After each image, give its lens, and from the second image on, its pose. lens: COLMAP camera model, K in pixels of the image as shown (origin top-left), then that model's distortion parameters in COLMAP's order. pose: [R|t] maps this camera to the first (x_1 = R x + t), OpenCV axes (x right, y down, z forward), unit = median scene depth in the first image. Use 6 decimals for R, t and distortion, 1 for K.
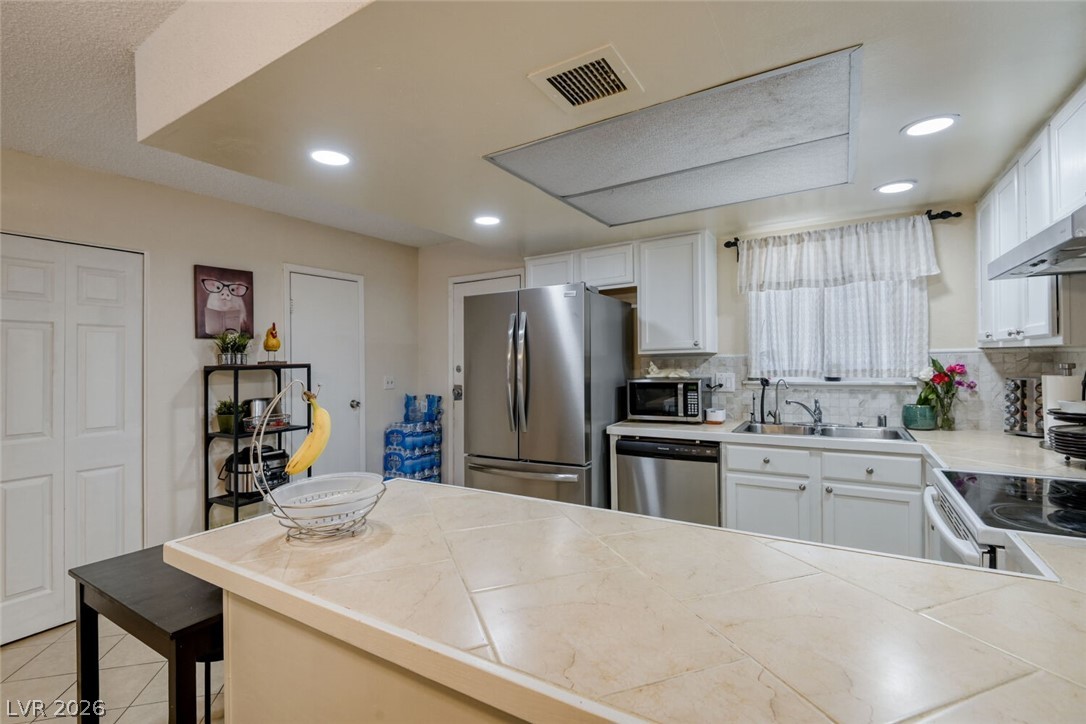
lens RADIAL K [[495.2, 0, 543.0], [0, 495.2, 362.0], [0, 0, 1]] dist [0.003220, -0.000444]
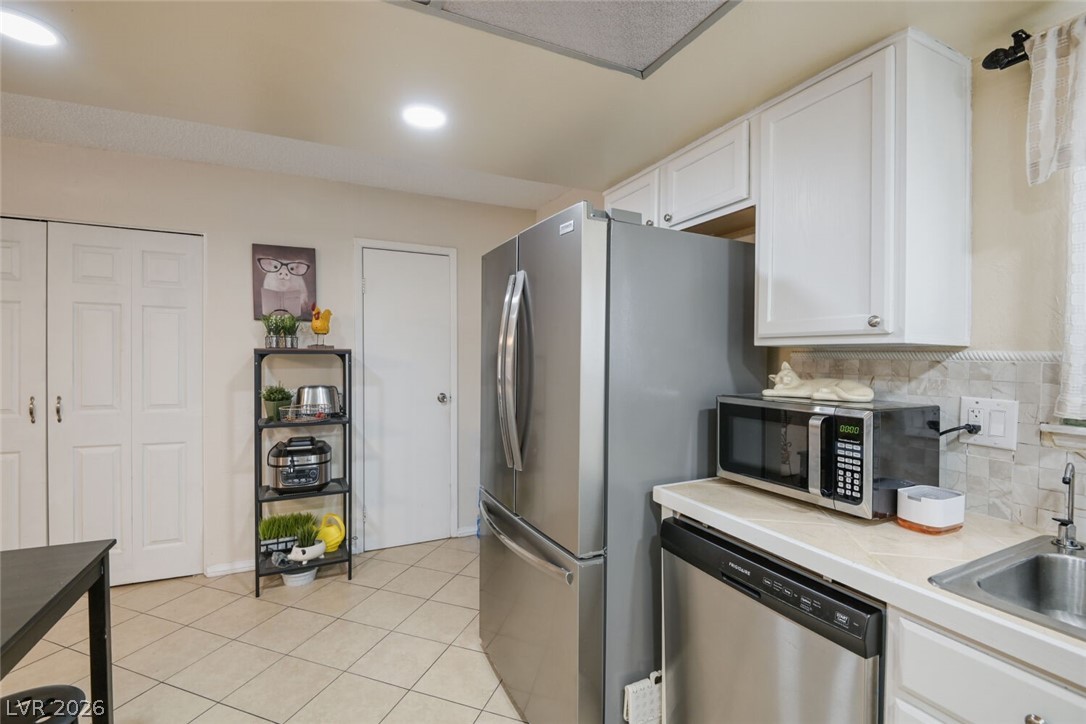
lens RADIAL K [[492.8, 0, 528.8], [0, 492.8, 355.1], [0, 0, 1]] dist [0.001651, -0.007484]
pose [[0.837260, 0.030733, -0.545940, 0.293465], [-0.027510, 0.999522, 0.014078, -0.007758], [0.546112, 0.003232, 0.837706, 0.508373]]
